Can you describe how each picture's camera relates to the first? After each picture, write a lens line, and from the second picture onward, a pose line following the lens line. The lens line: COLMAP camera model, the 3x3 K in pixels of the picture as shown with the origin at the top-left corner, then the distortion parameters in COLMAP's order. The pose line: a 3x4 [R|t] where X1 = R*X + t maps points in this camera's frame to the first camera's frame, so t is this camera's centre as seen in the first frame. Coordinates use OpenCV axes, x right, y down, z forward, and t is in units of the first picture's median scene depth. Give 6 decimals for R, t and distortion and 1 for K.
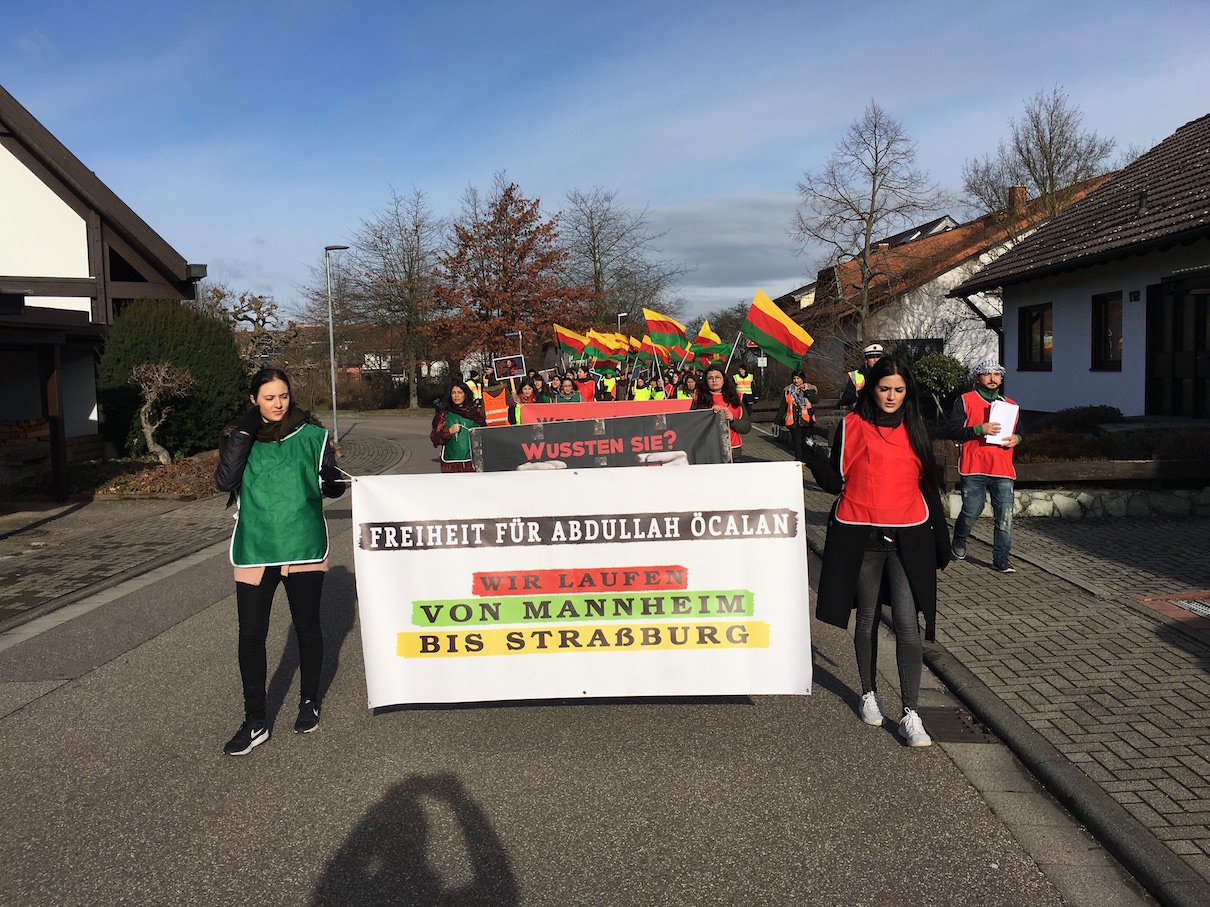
lens RADIAL K [[1020.3, 0, 603.3], [0, 1020.3, 456.5], [0, 0, 1]] dist [0.070690, -0.108417]
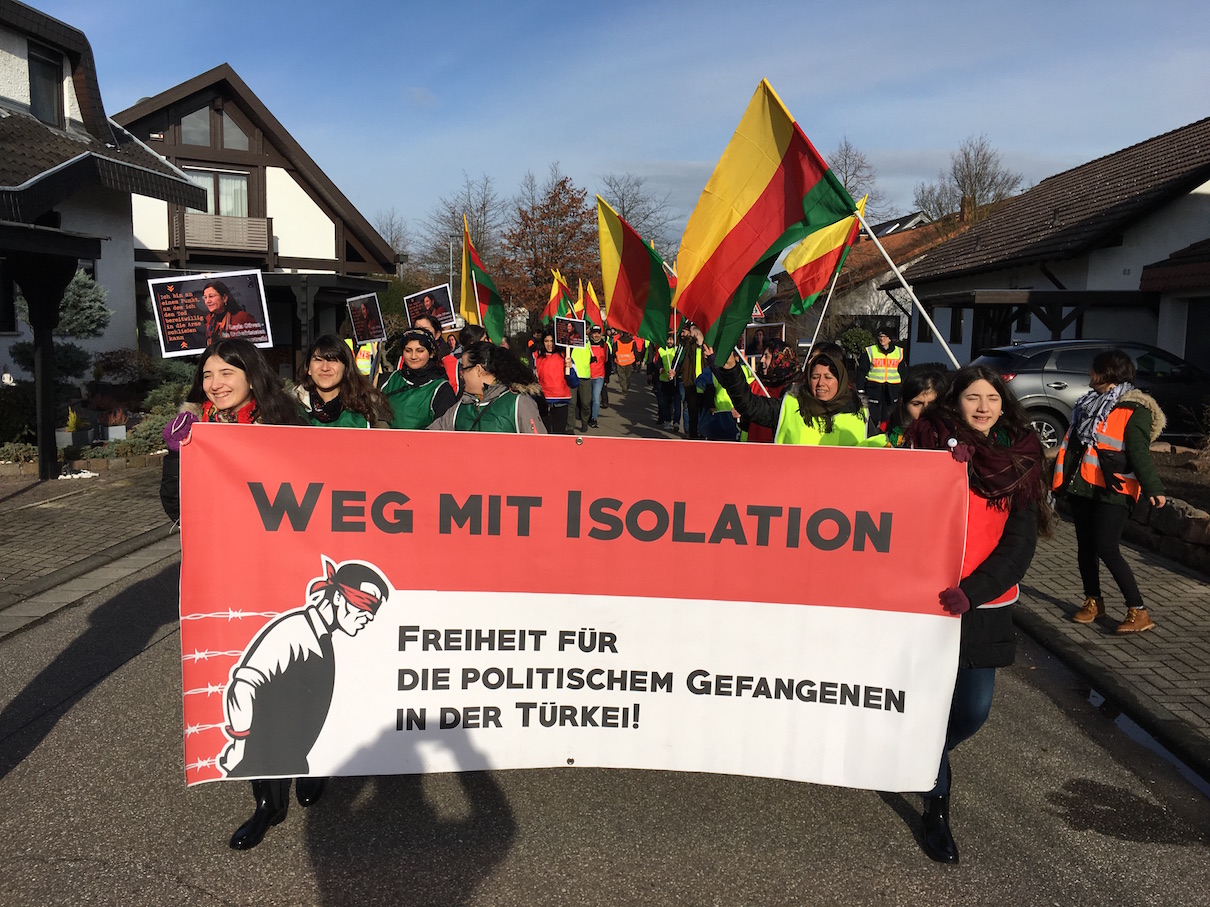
lens RADIAL K [[1023.7, 0, 605.0], [0, 1023.7, 453.5], [0, 0, 1]] dist [0.065982, -0.097649]
pose [[0.999002, 0.044643, -0.001579, -0.041374], [-0.044553, 0.998304, 0.037465, 0.040358], [0.003248, -0.037358, 0.999297, -0.477526]]
